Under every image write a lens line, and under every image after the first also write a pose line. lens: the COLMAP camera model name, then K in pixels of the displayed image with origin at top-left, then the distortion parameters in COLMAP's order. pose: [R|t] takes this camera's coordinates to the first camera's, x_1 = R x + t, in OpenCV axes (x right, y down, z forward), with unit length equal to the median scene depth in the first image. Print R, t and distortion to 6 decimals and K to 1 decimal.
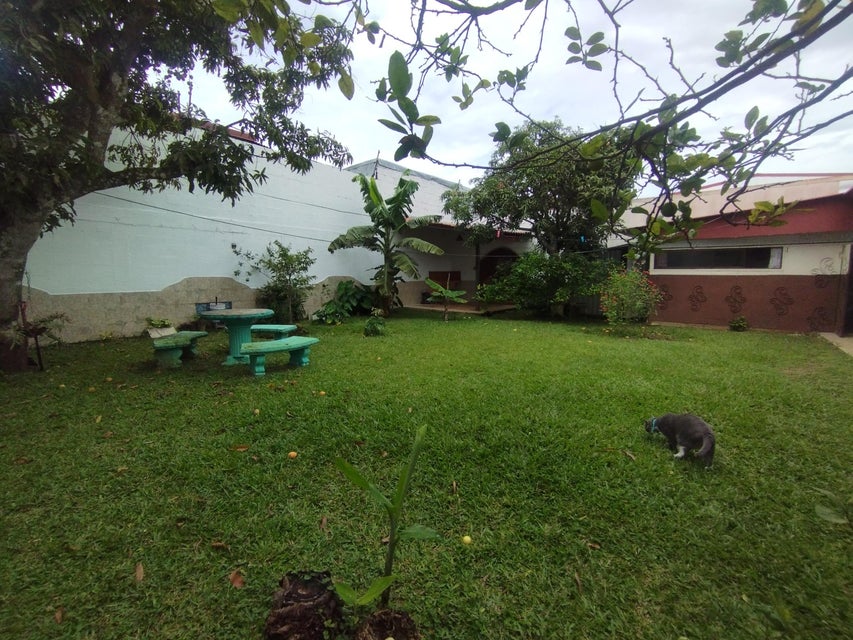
lens RADIAL K [[395.2, 0, 424.7], [0, 395.2, 321.2], [0, 0, 1]] dist [0.002352, -0.001781]
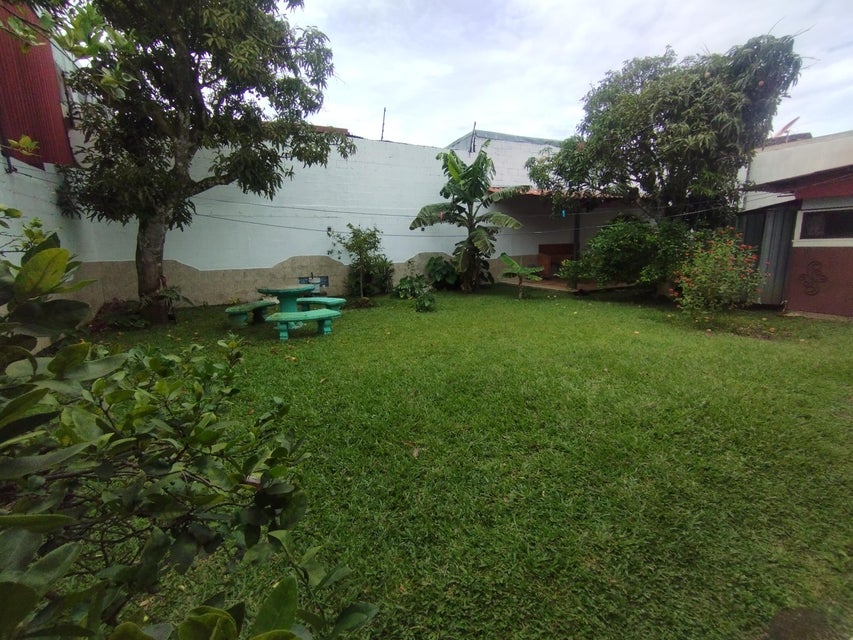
lens RADIAL K [[395.2, 0, 423.9], [0, 395.2, 320.4], [0, 0, 1]] dist [0.002352, -0.001781]
pose [[0.899103, 0.062420, -0.433264, 0.285674], [-0.031623, 0.996457, 0.077936, -0.018089], [0.436594, -0.056372, 0.897891, 0.047918]]
